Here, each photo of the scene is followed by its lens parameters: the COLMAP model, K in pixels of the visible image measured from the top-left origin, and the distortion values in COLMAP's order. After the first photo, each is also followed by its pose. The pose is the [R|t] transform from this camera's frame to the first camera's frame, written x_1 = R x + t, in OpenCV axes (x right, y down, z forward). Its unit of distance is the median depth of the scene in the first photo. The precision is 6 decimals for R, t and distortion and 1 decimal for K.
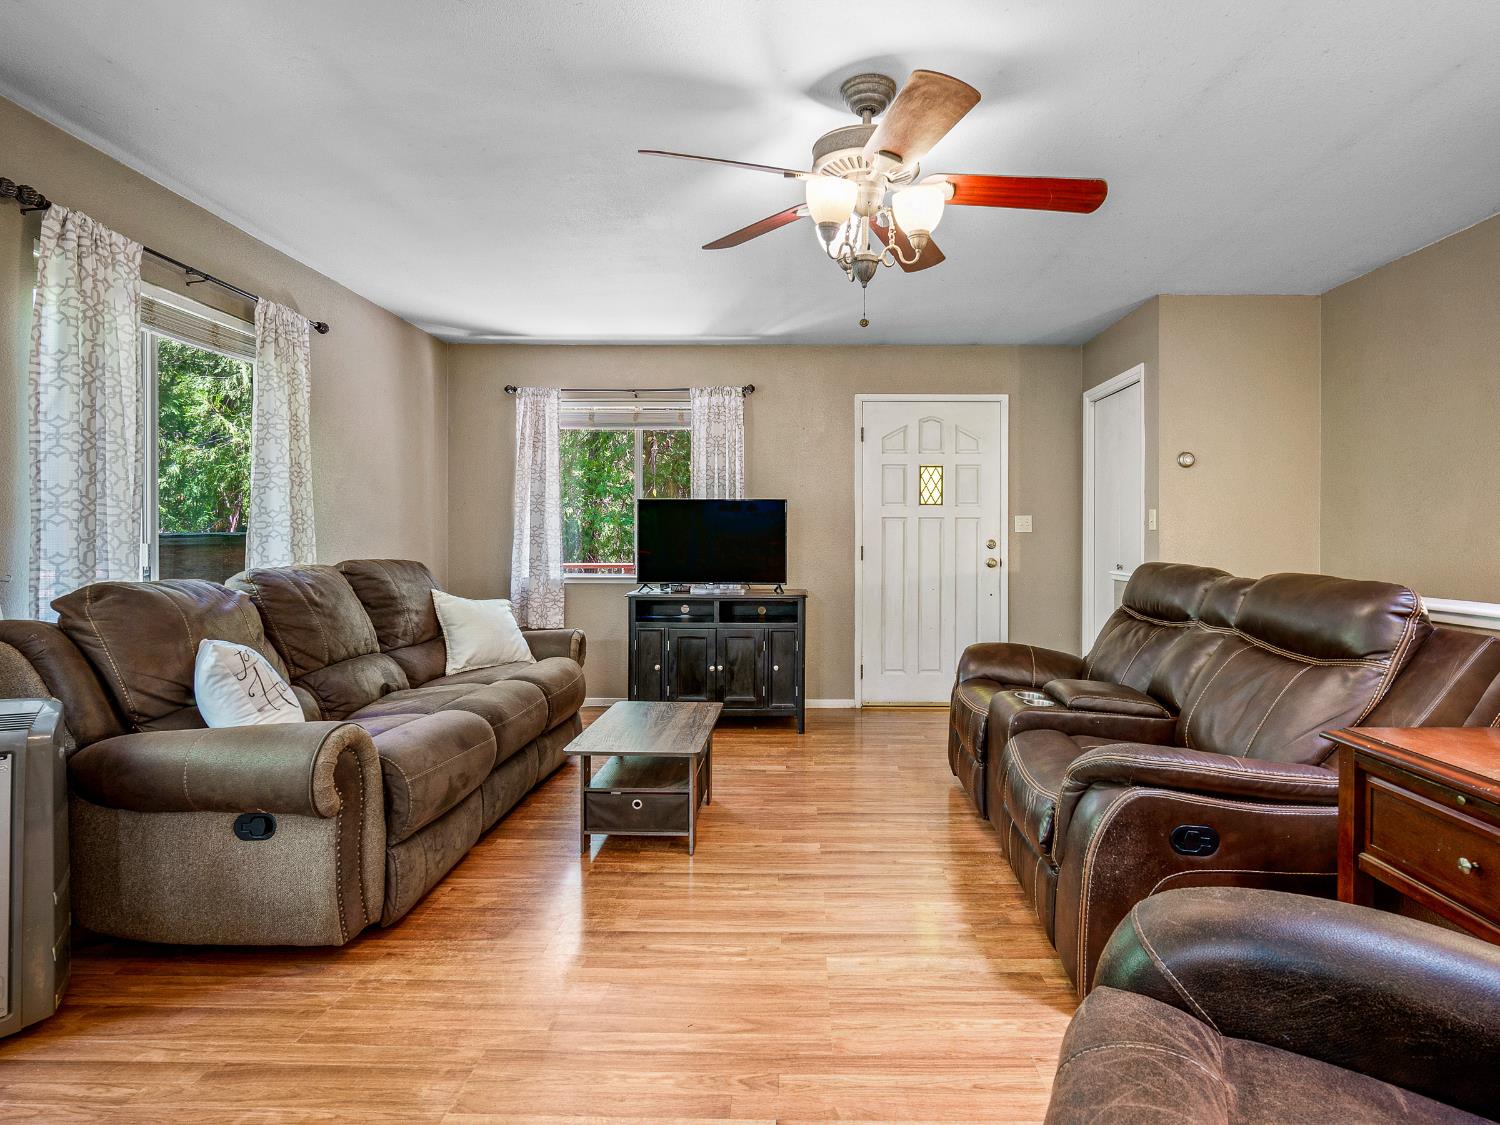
lens RADIAL K [[740.8, 0, 810.8], [0, 740.8, 526.3], [0, 0, 1]] dist [-0.015026, 0.004265]
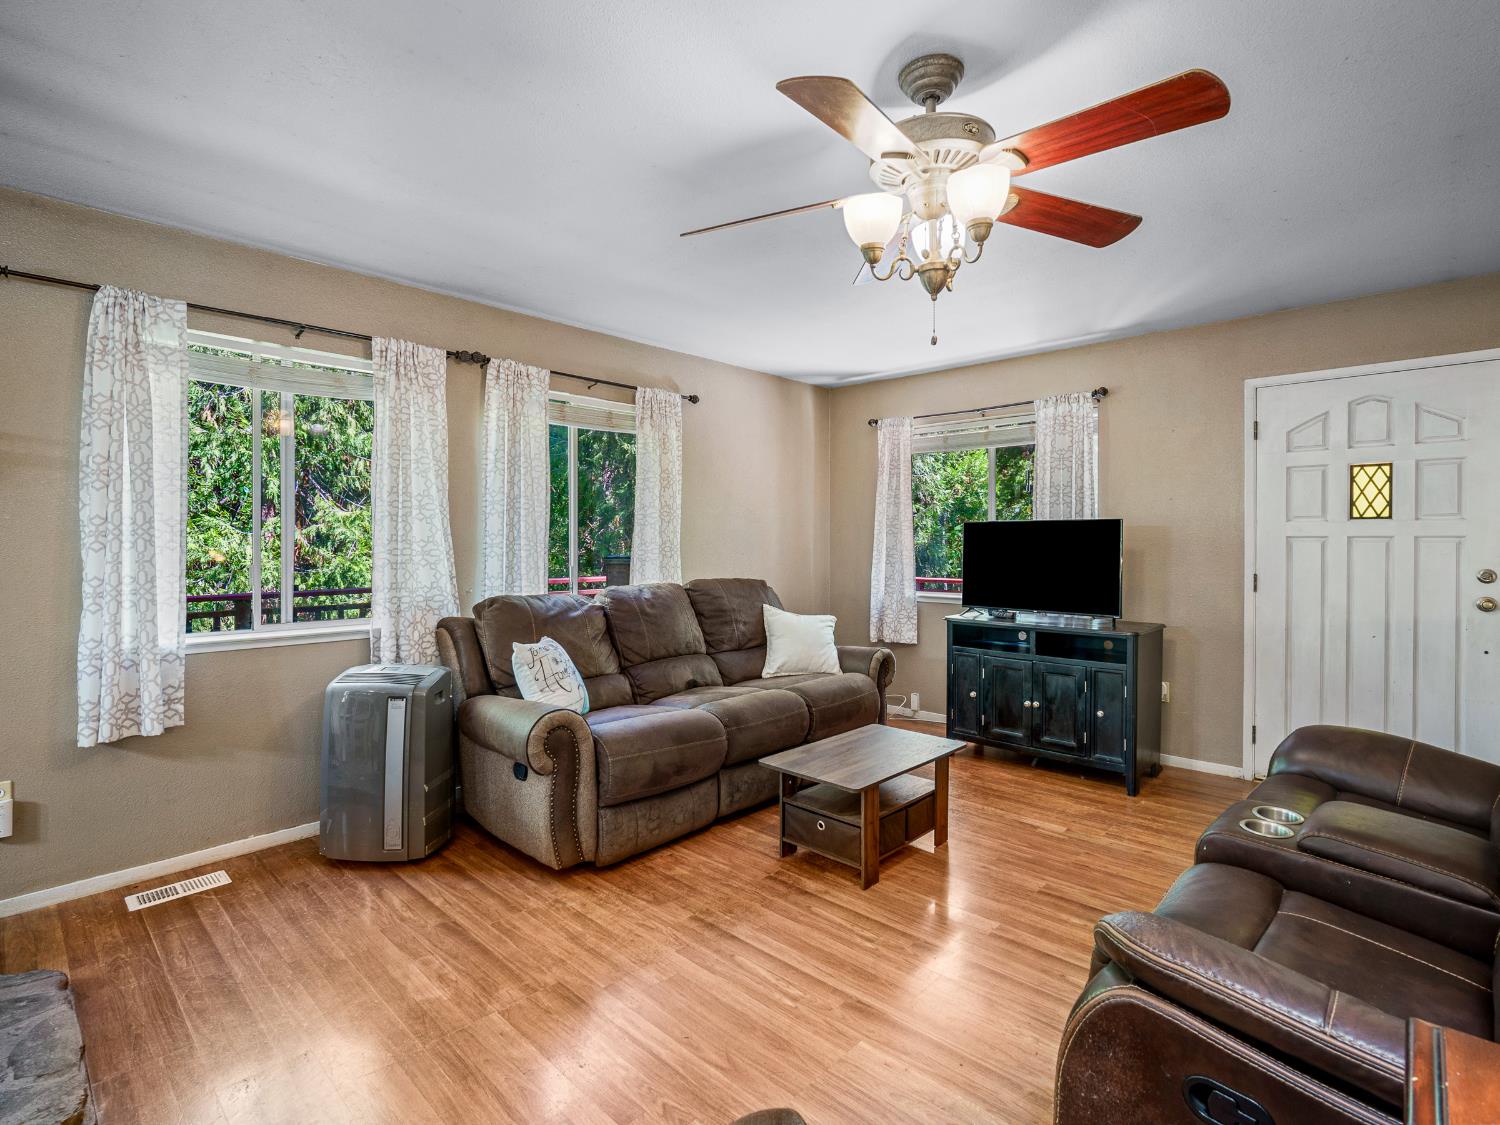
lens RADIAL K [[740.8, 0, 810.8], [0, 740.8, 526.3], [0, 0, 1]] dist [-0.015026, 0.004265]
pose [[0.743201, -0.011352, -0.668972, 0.382836], [0.009376, 0.999935, -0.006552, -0.035521], [0.669002, -0.001402, 0.743259, 0.172646]]
